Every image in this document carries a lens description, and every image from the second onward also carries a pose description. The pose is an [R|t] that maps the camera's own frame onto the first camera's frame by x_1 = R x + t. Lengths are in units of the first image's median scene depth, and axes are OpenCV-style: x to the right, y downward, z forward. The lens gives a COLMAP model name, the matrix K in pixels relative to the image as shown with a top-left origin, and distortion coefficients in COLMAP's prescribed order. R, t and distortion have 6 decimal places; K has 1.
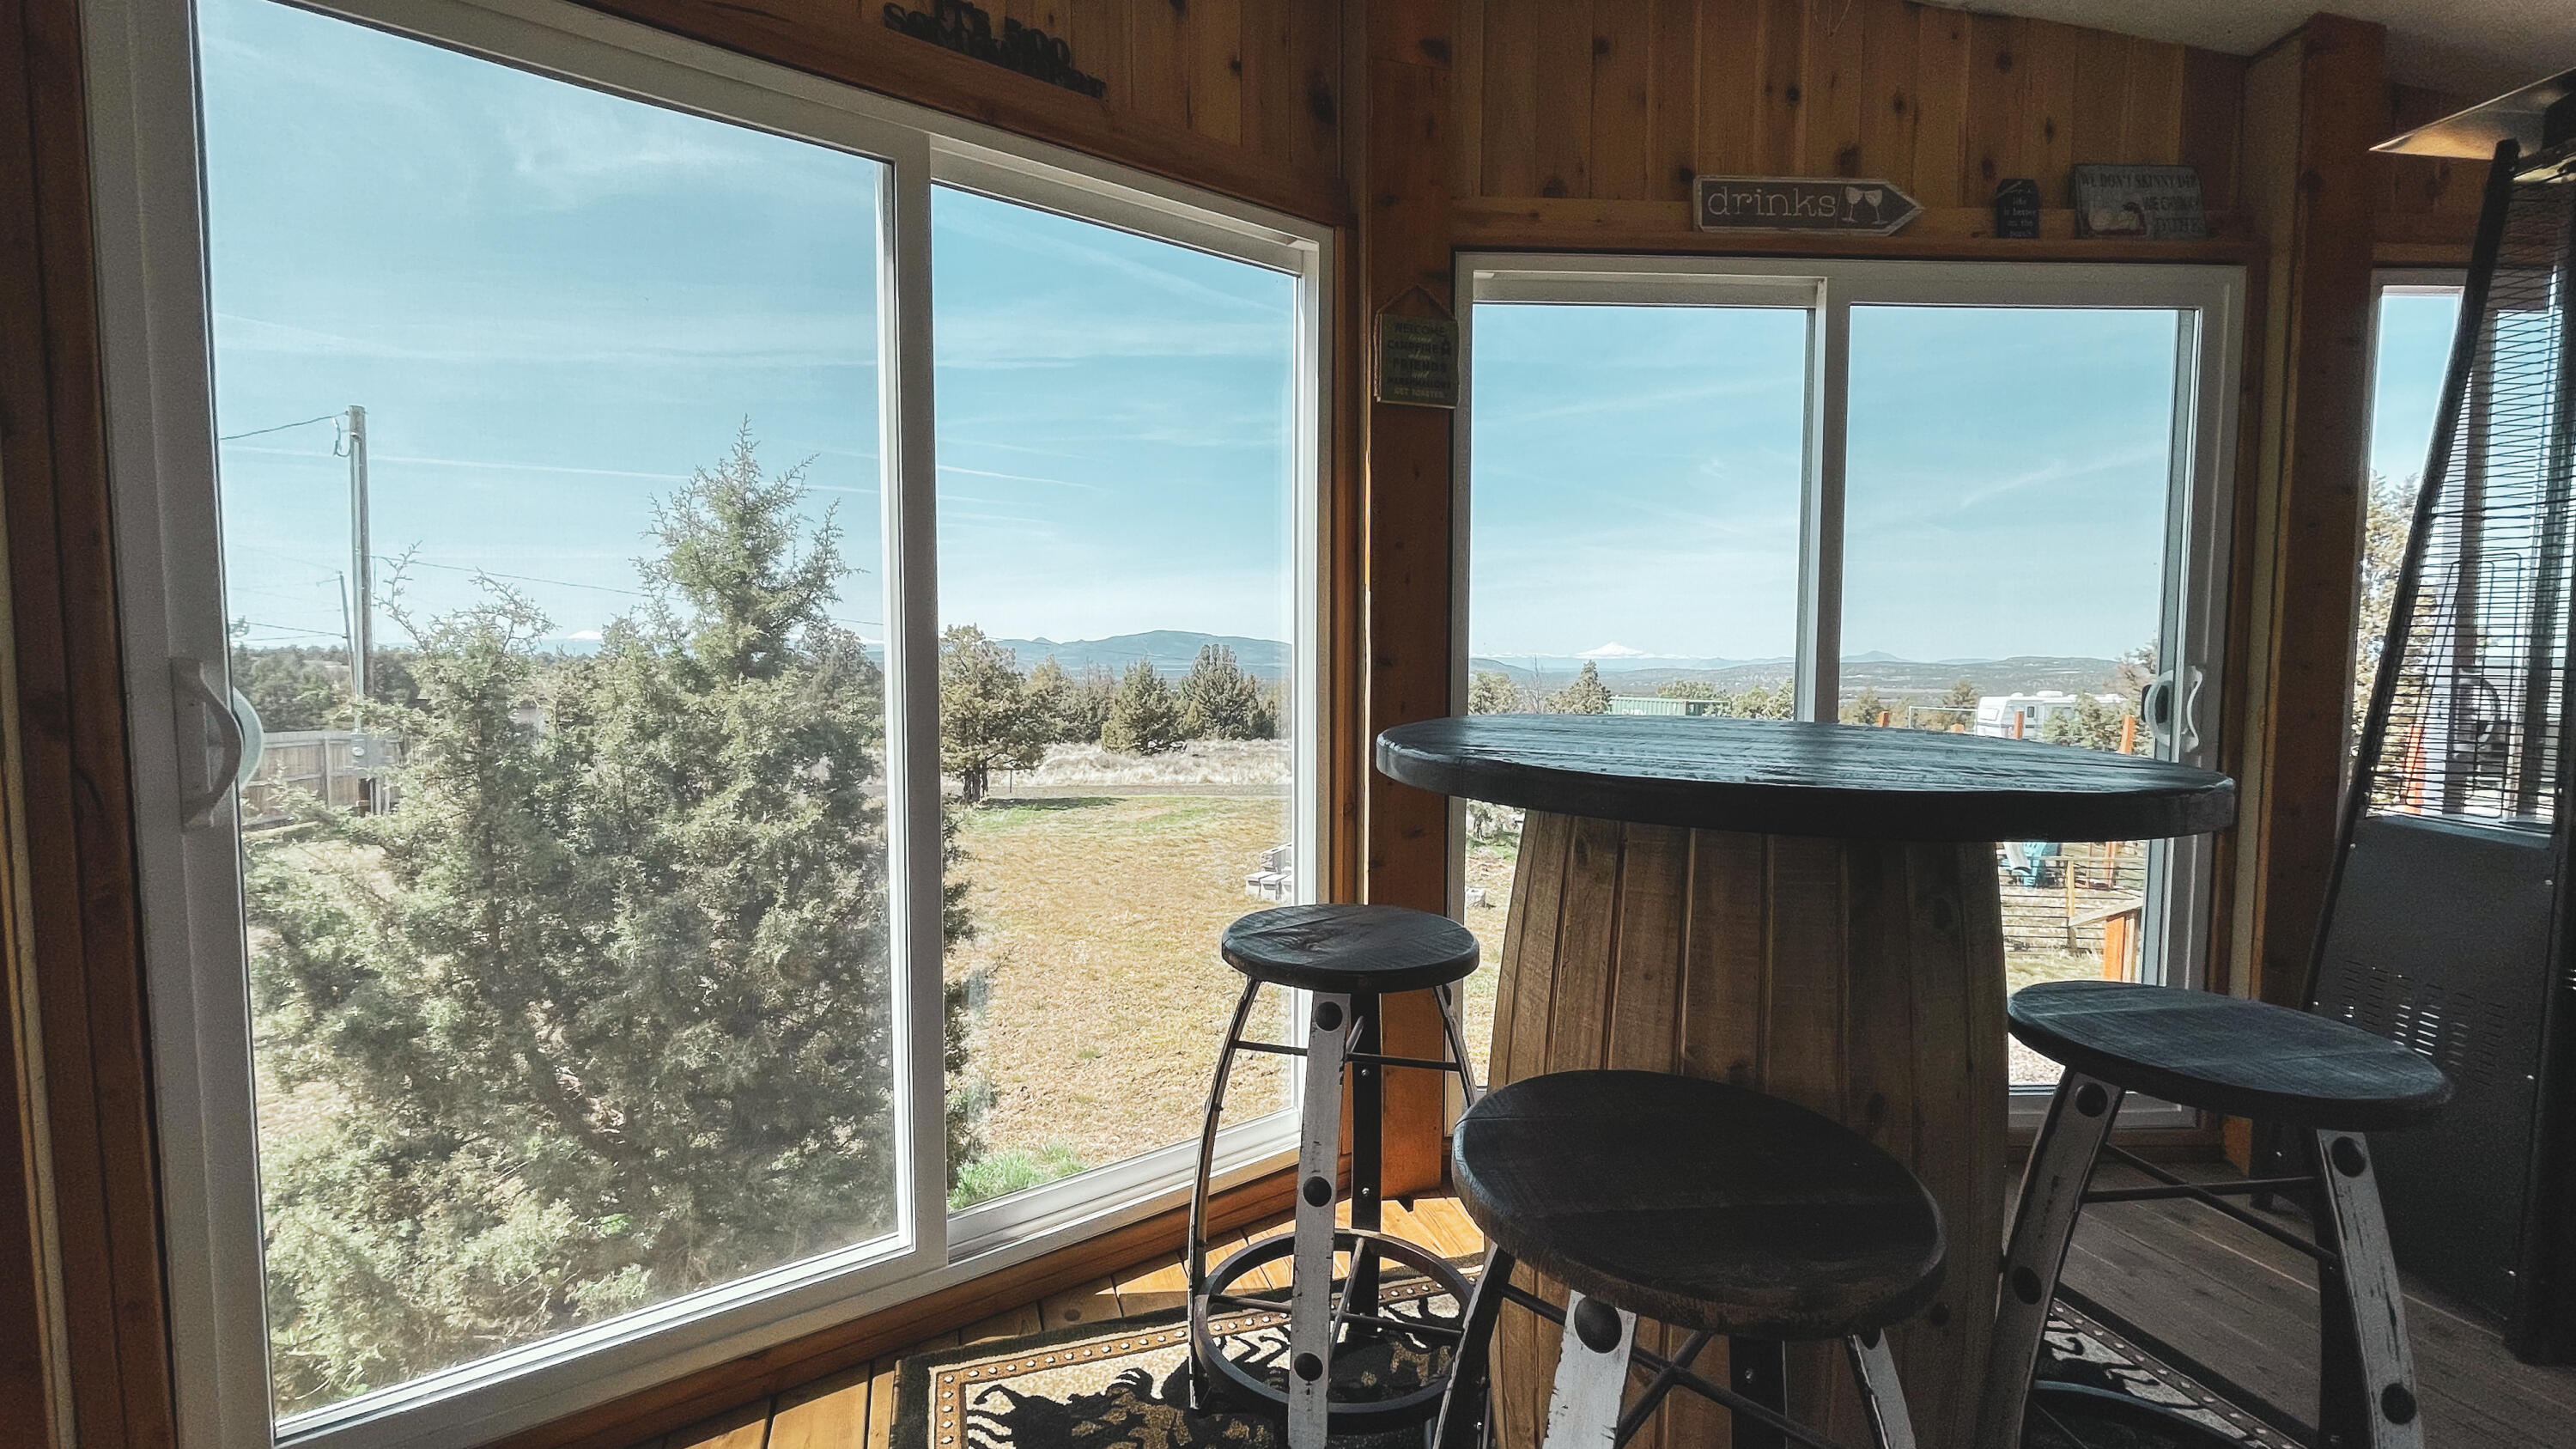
lens RADIAL K [[1059.8, 0, 1297.1], [0, 1059.8, 719.8], [0, 0, 1]] dist [0.000853, 0.000043]
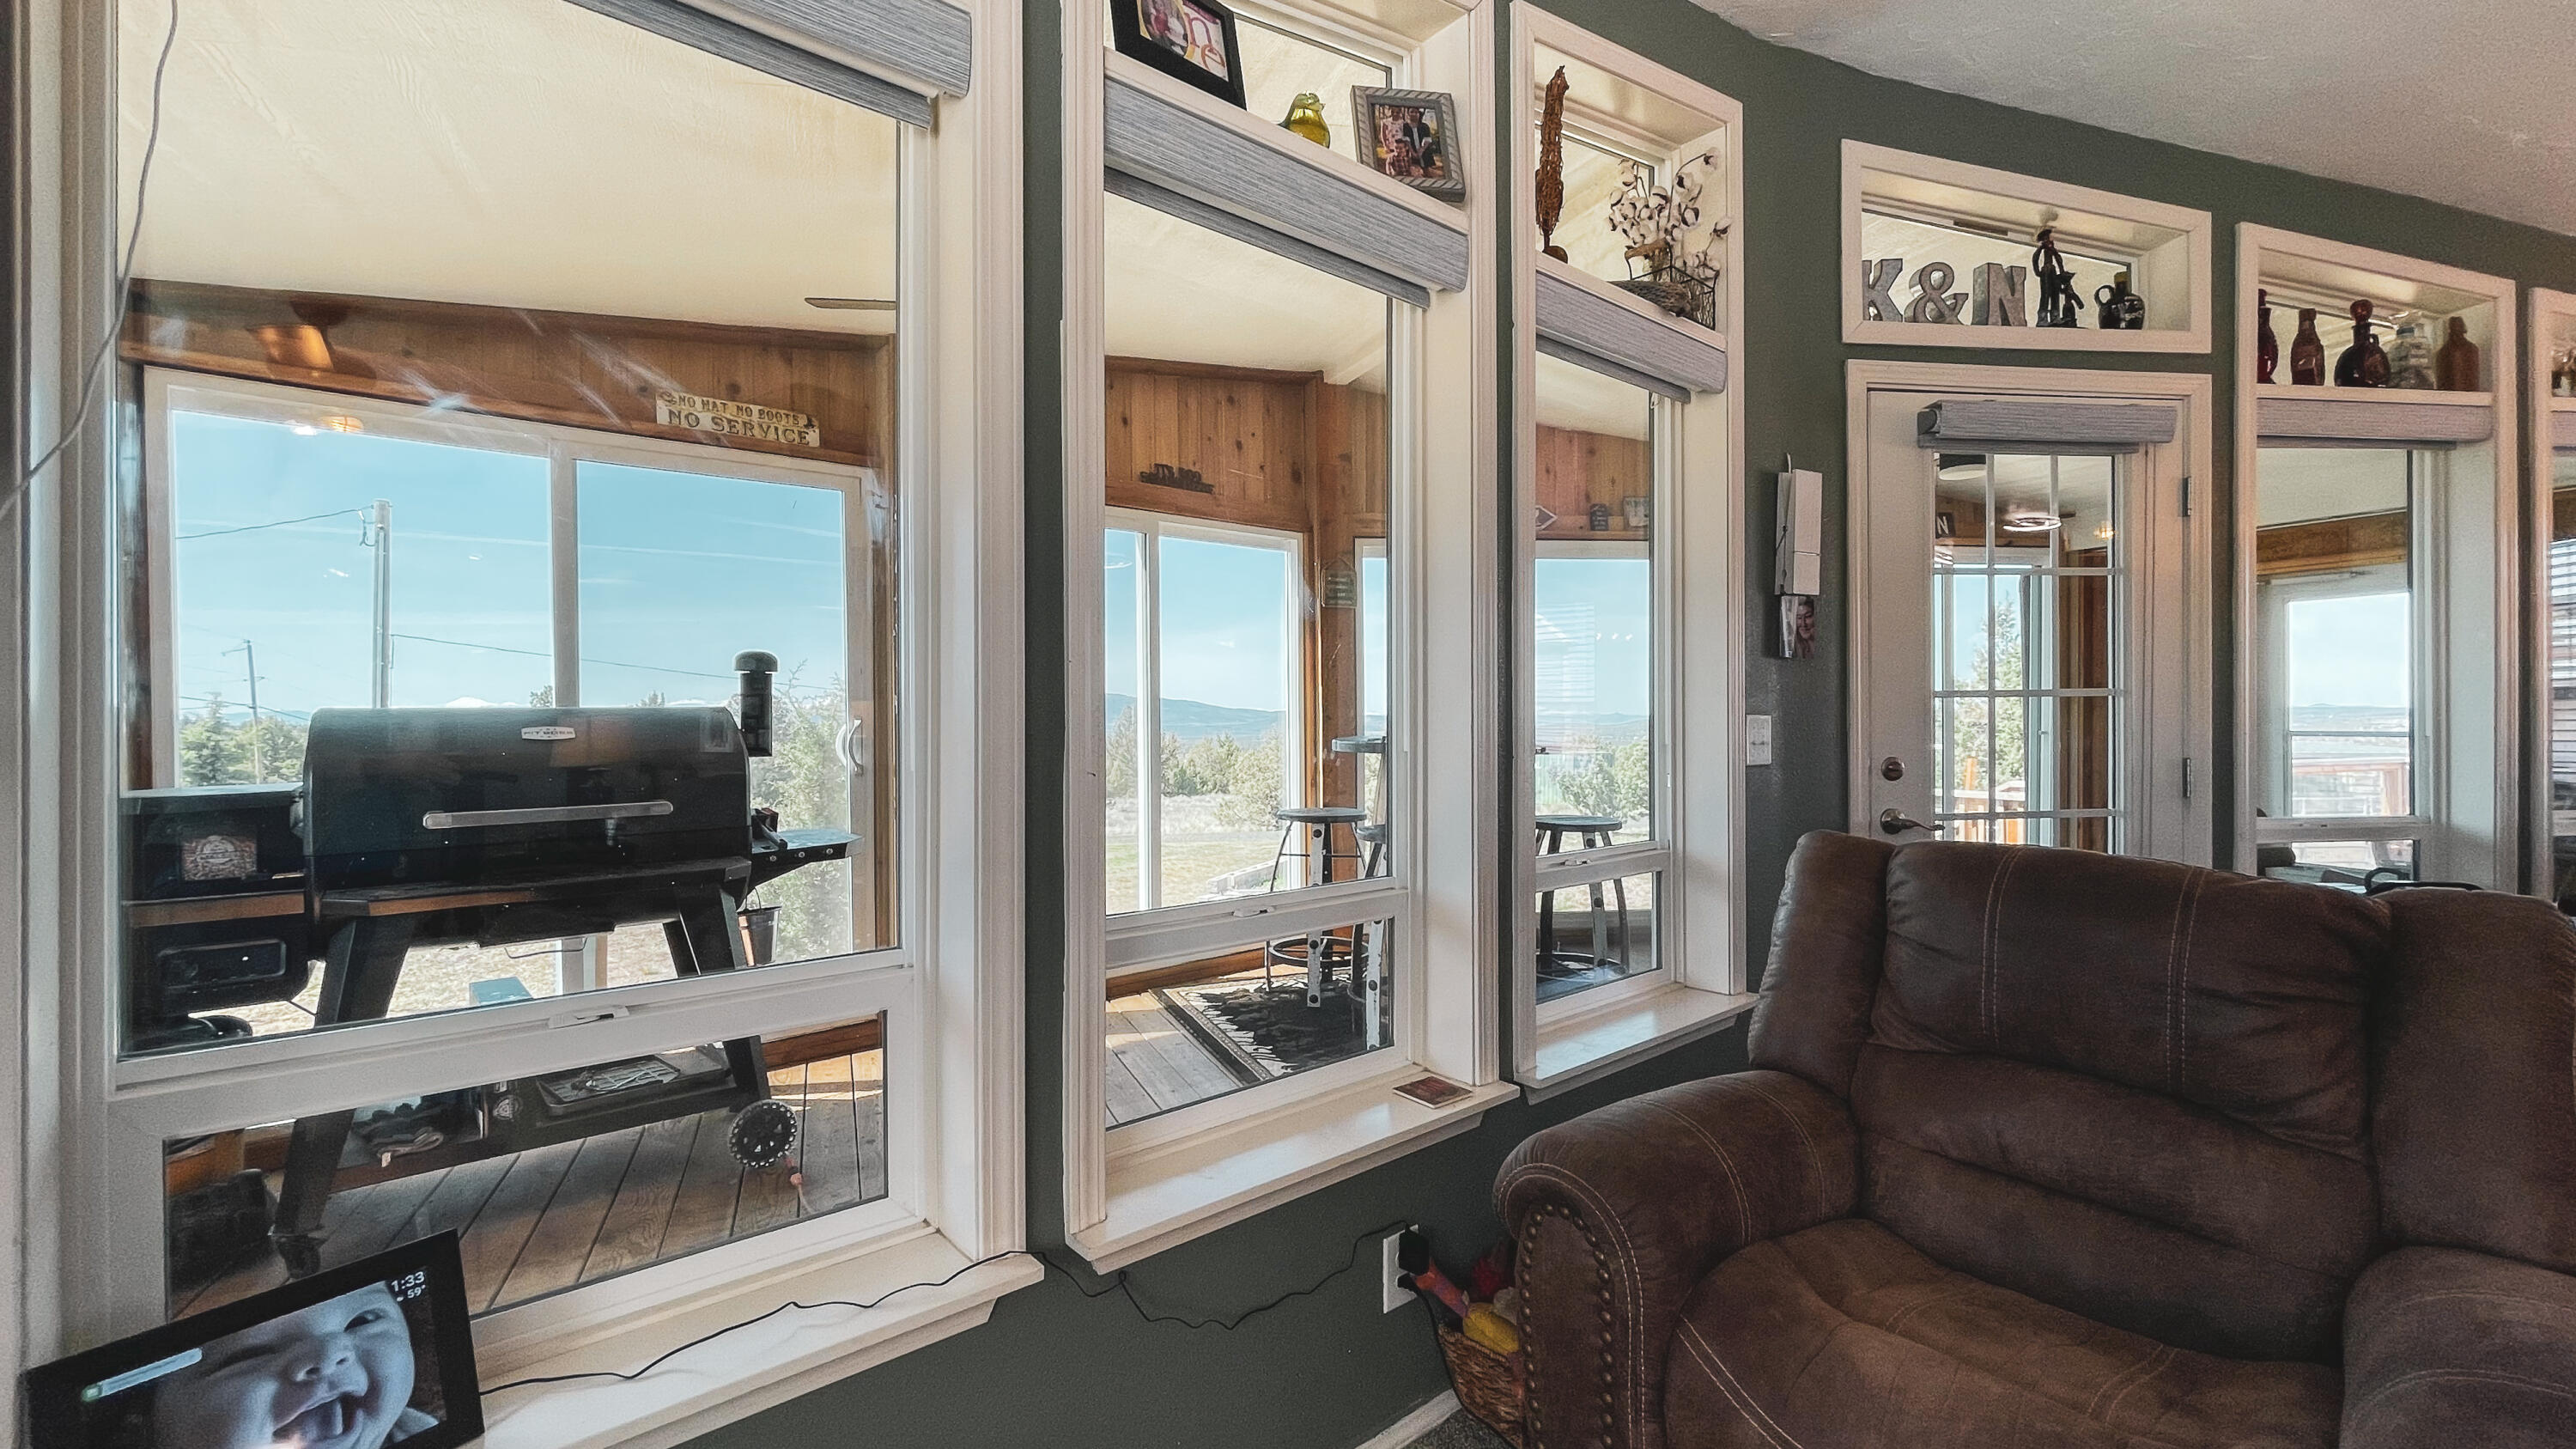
lens RADIAL K [[1059.8, 0, 1287.2], [0, 1059.8, 720.0], [0, 0, 1]] dist [0.000853, 0.000043]
pose [[0.997388, -0.010496, 0.071466, -0.158711], [0.014467, 0.998366, -0.055283, 0.071854], [-0.070769, 0.056172, 0.995910, -1.203789]]
